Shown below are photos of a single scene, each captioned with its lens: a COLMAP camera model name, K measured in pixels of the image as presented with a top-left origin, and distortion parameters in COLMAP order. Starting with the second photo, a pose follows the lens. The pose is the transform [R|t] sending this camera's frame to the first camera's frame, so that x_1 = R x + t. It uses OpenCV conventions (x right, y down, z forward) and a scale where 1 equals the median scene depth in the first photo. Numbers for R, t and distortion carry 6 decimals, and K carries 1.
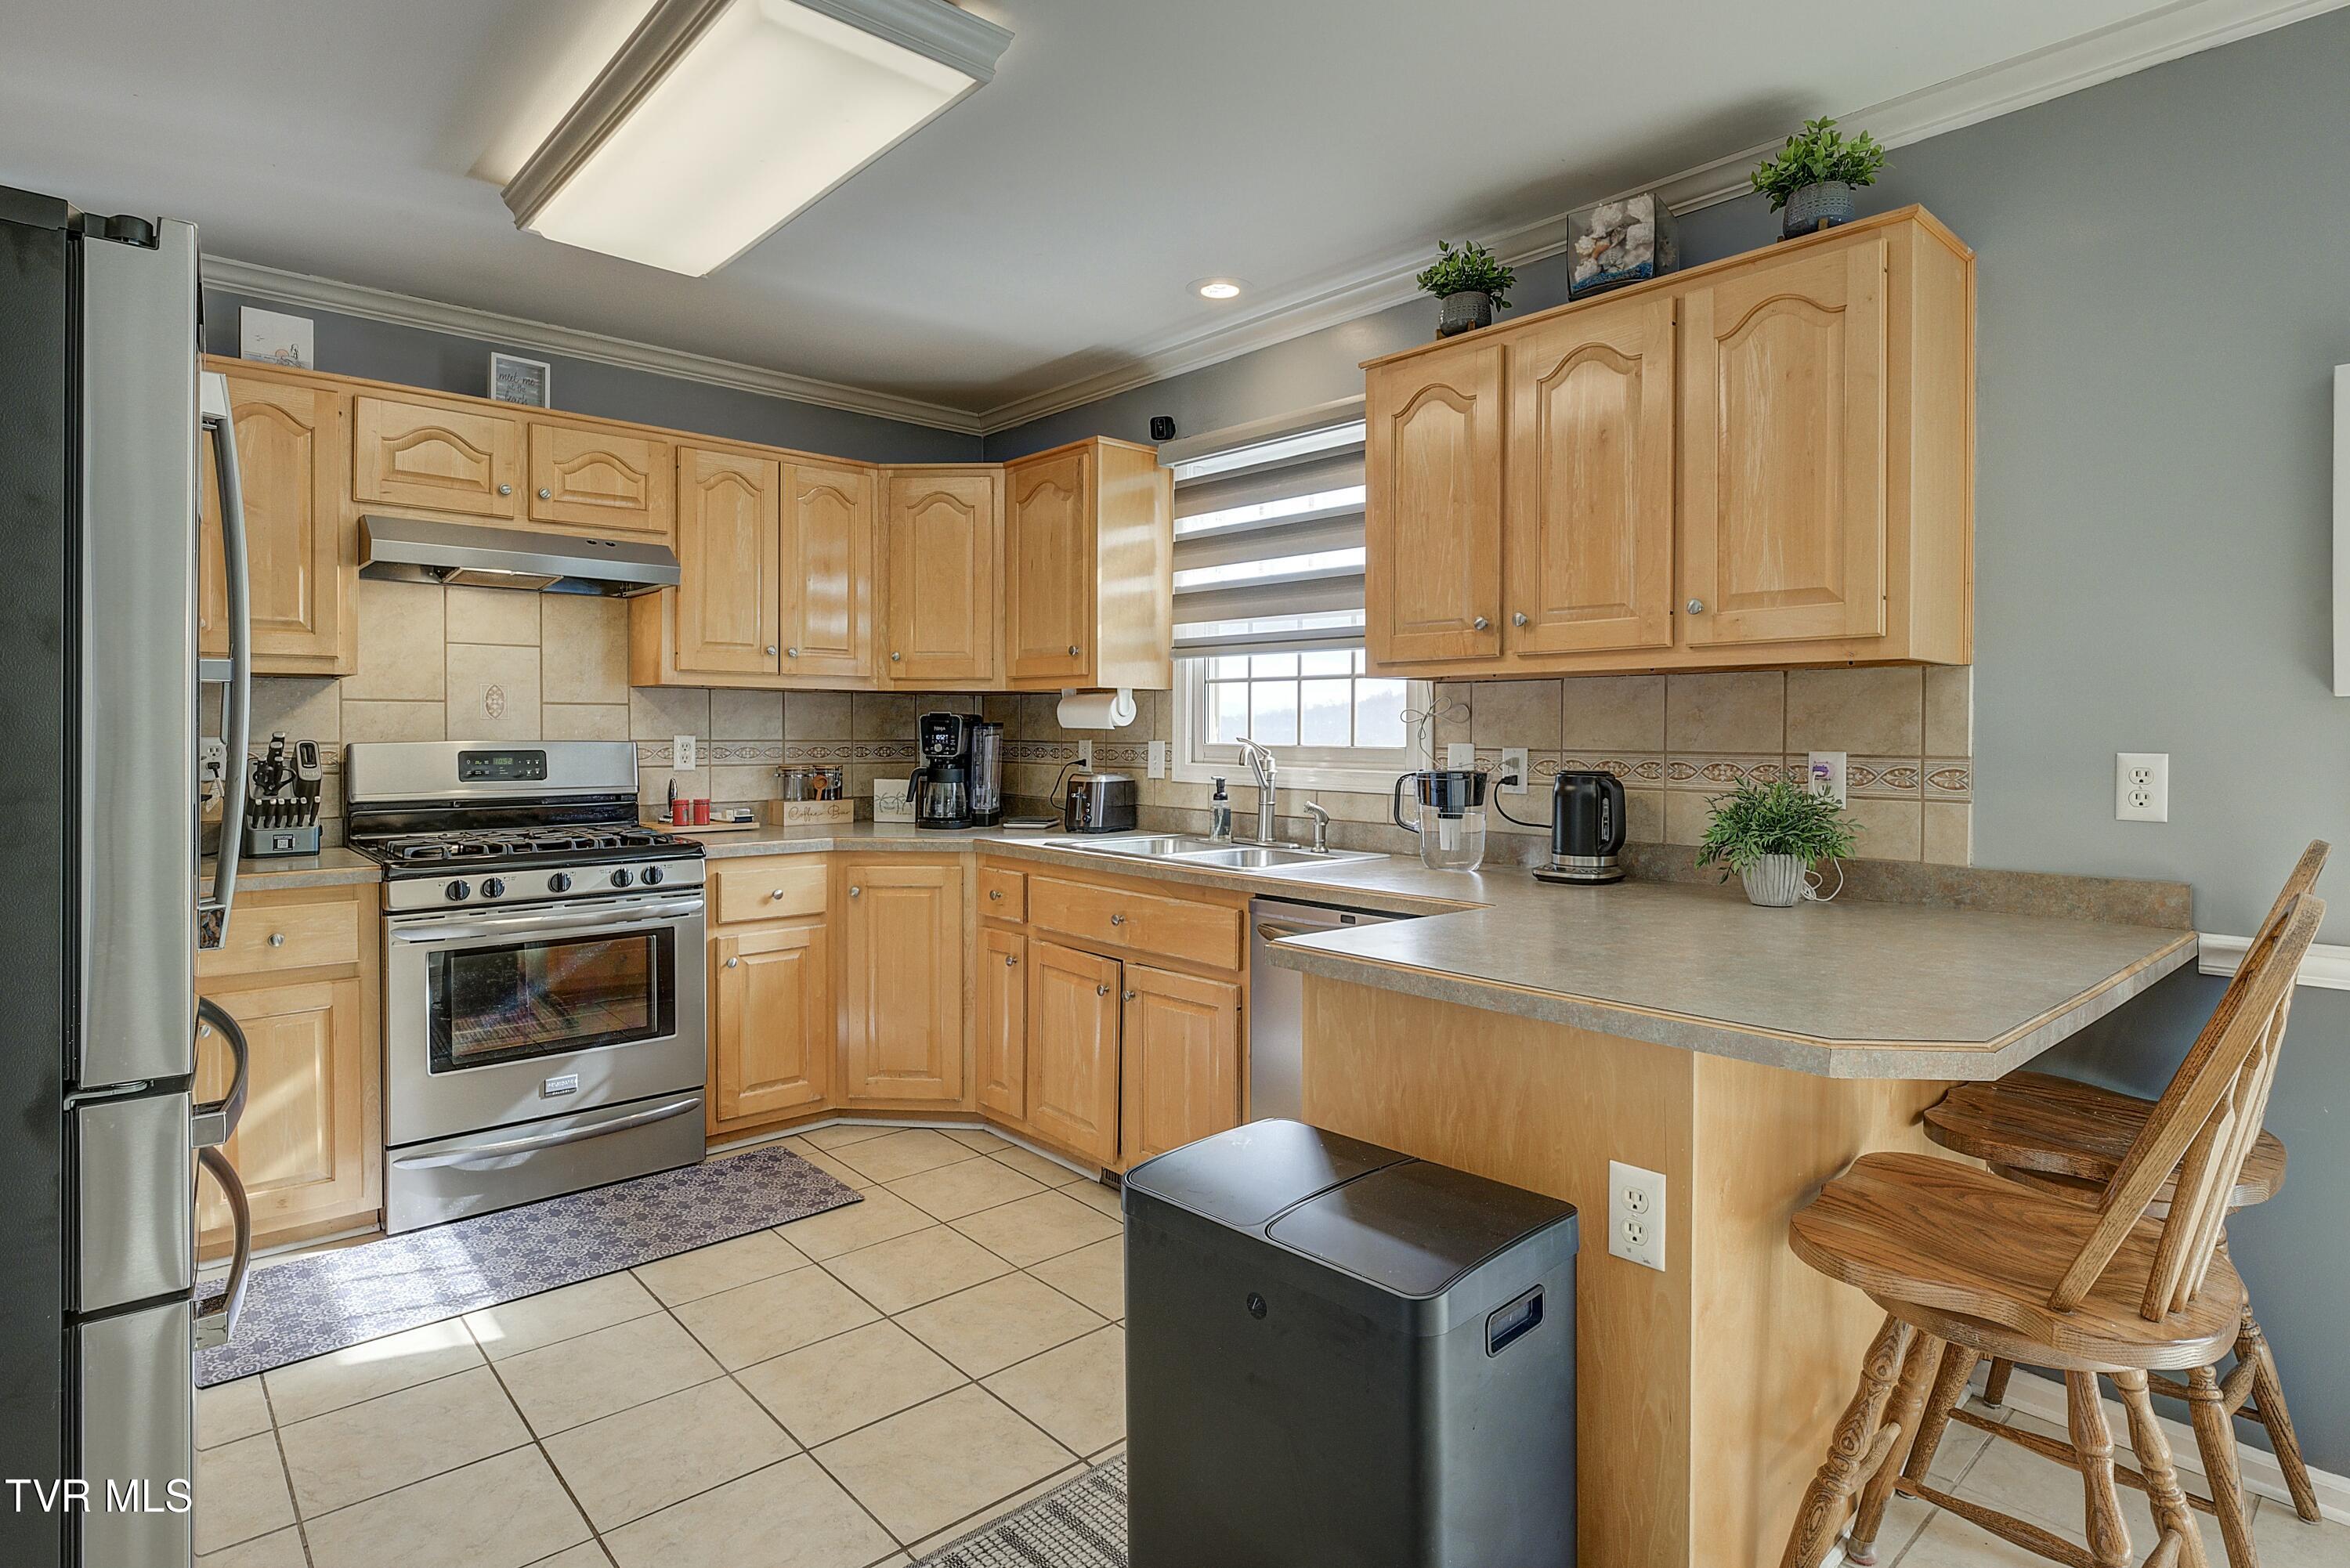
lens RADIAL K [[1215.7, 0, 1207.6], [0, 1215.7, 751.3], [0, 0, 1]] dist [-0.006053, -0.000983]
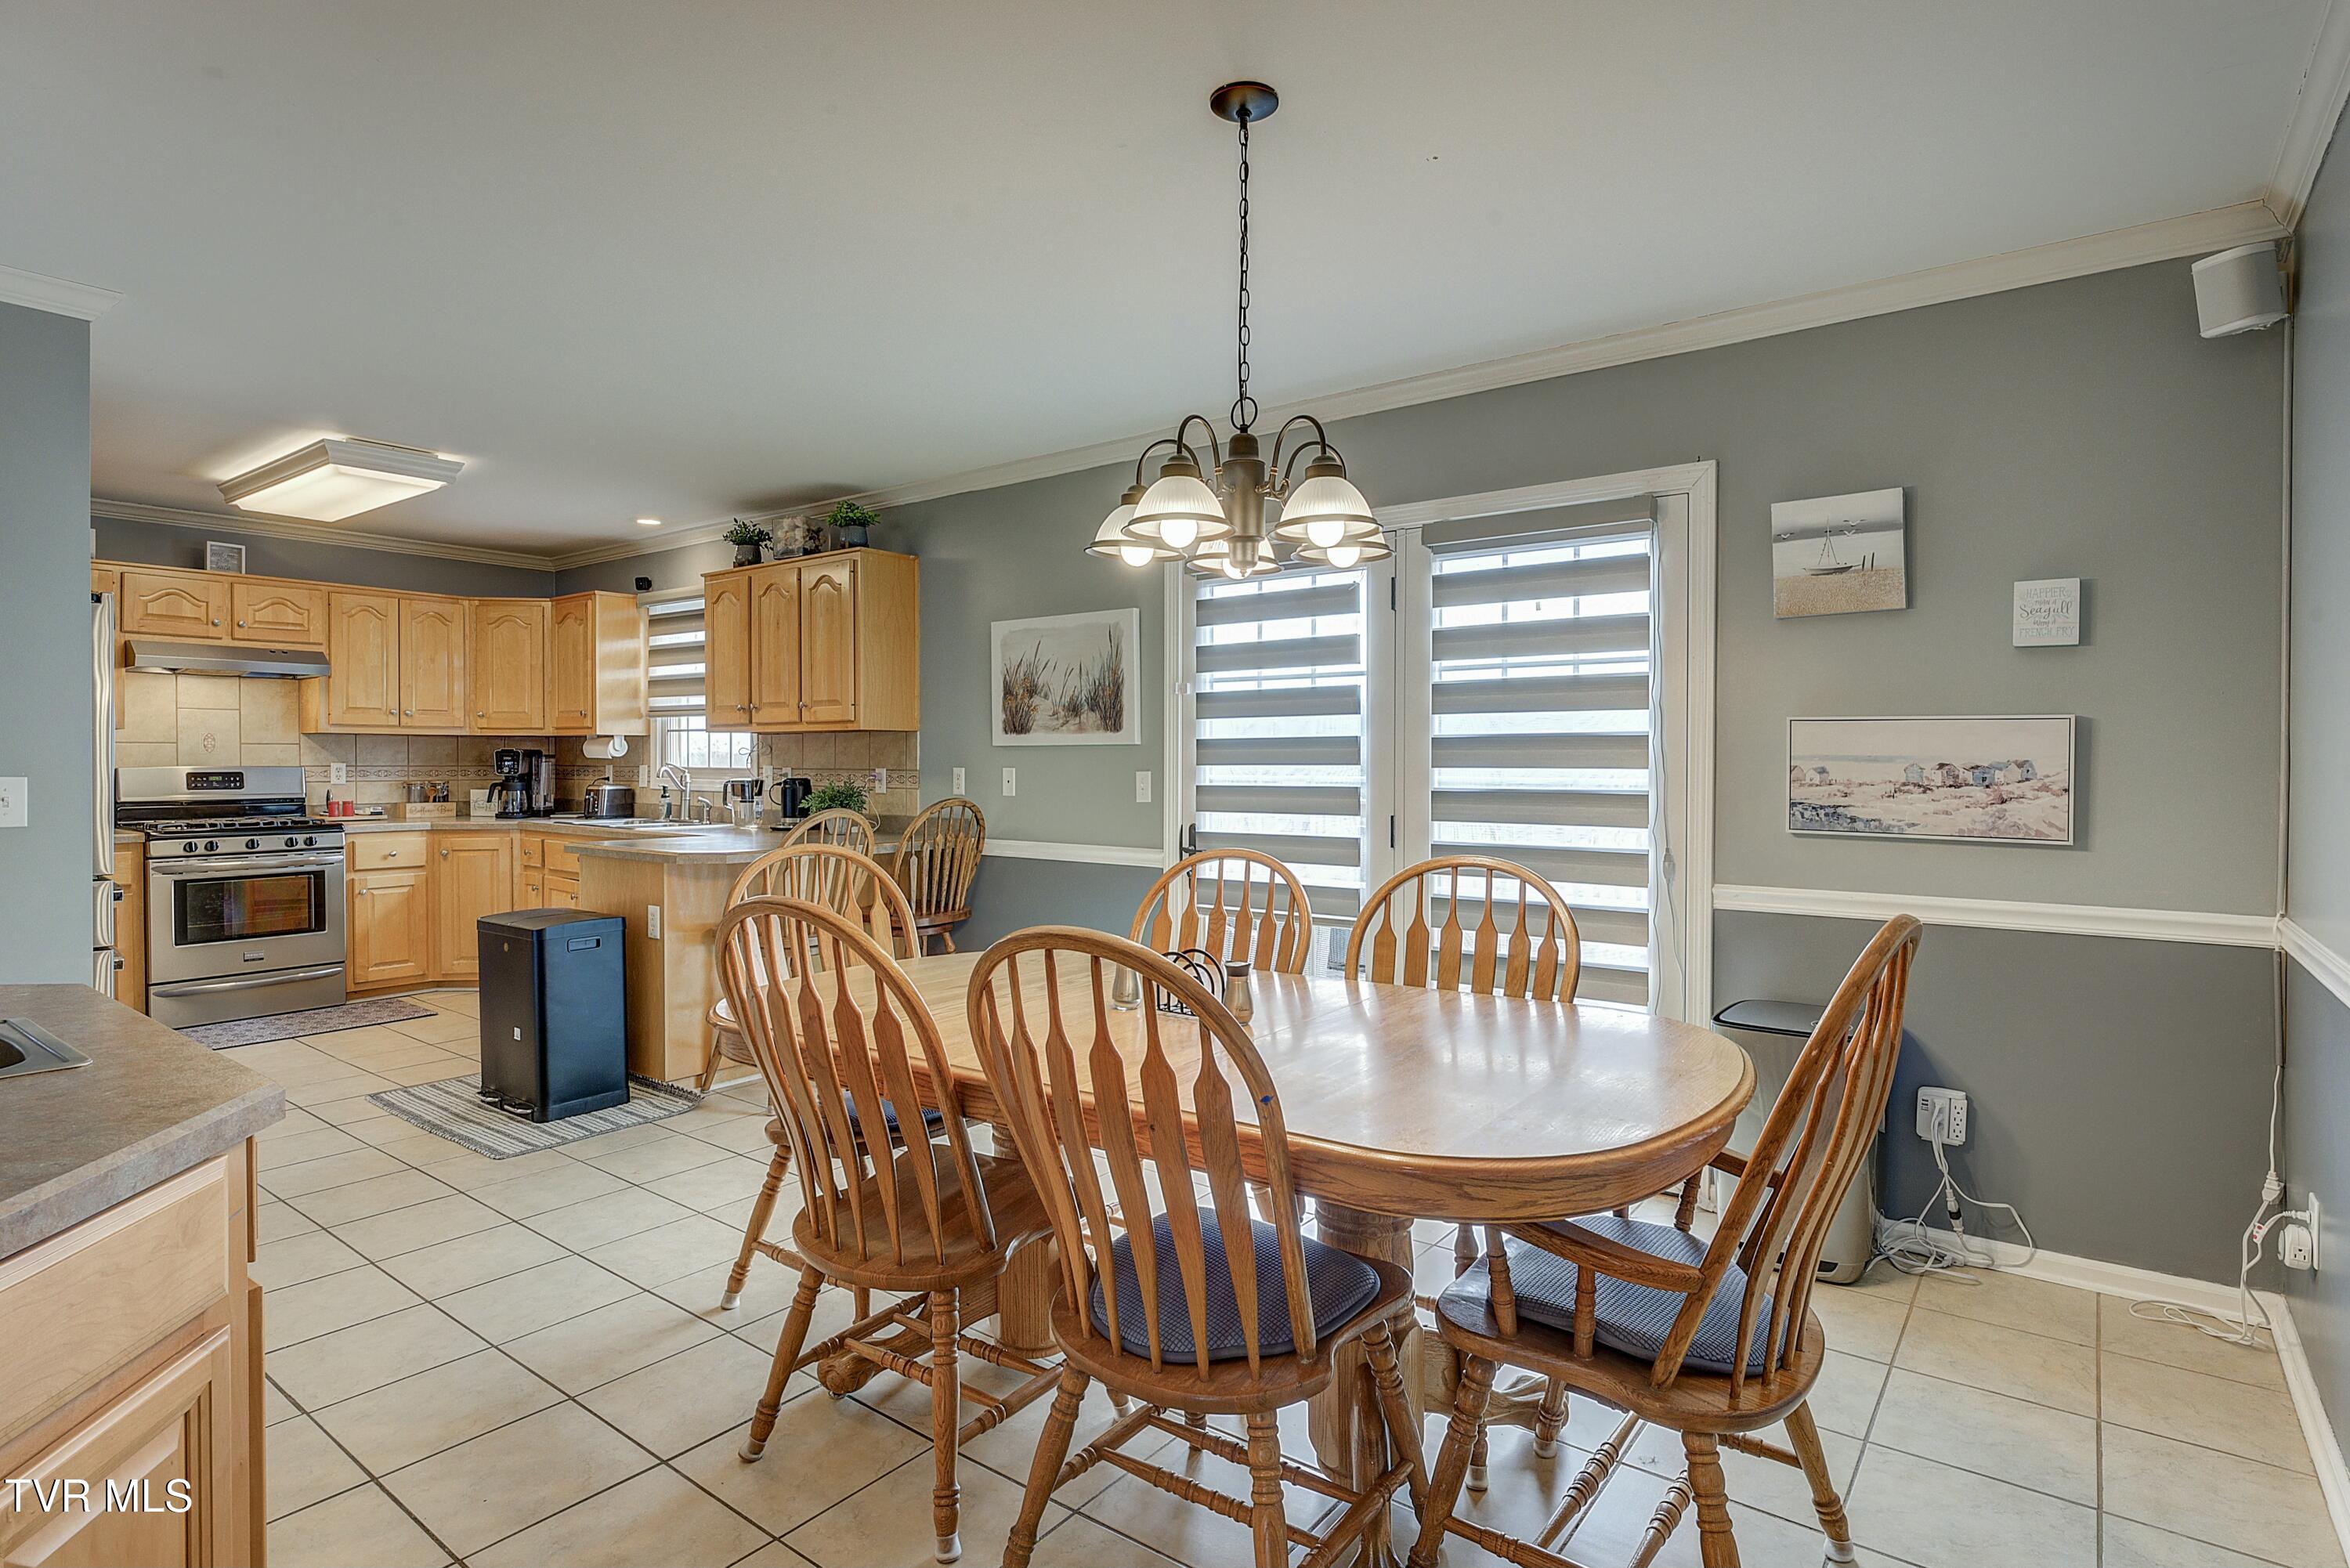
lens RADIAL K [[1174.3, 0, 1173.6], [0, 1174.3, 774.2], [0, 0, 1]] dist [-0.005228, 0.000259]
pose [[0.984750, -0.005029, 0.173901, 0.440322], [0.005509, 0.999982, -0.002281, 0.013247], [-0.173886, 0.003204, 0.984761, -0.818490]]
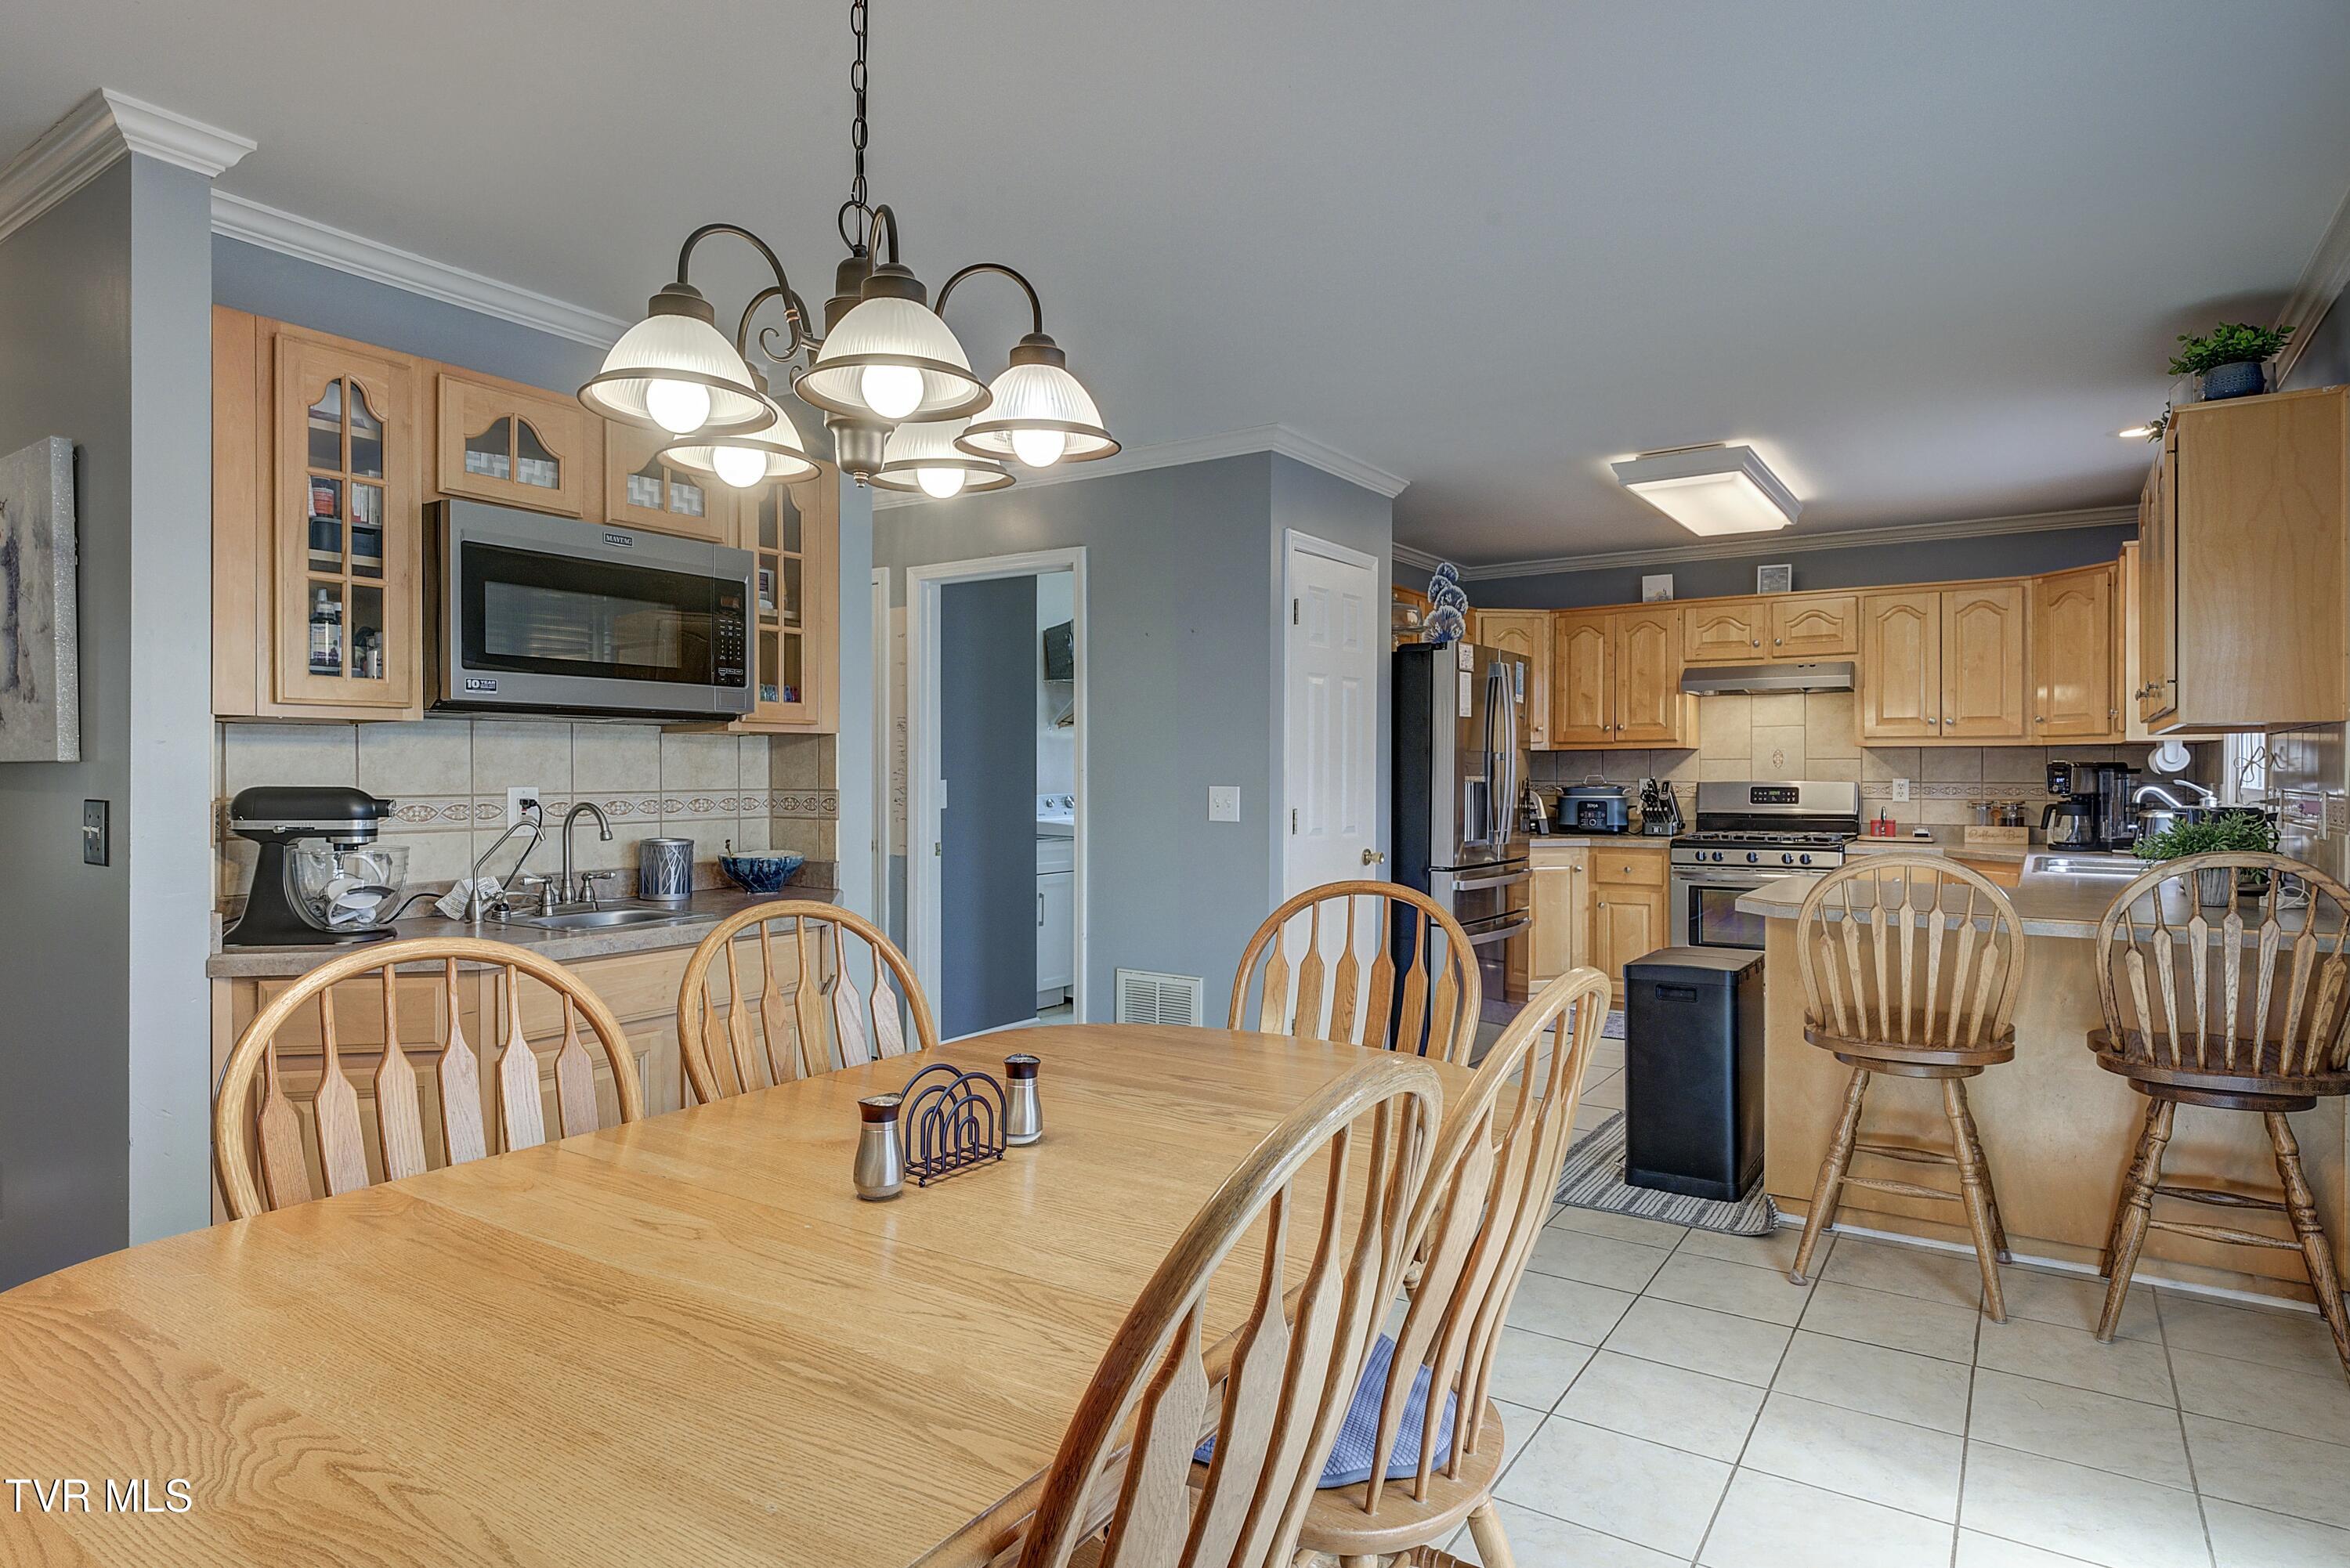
lens RADIAL K [[1274.1, 0, 1170.0], [0, 1274.1, 778.0], [0, 0, 1]] dist [-0.003015, -0.000235]
pose [[0.218828, 0.001305, -0.975763, 0.993260], [-0.015627, 0.999876, -0.002167, 0.004101], [0.975638, 0.015723, 0.218821, -0.249695]]
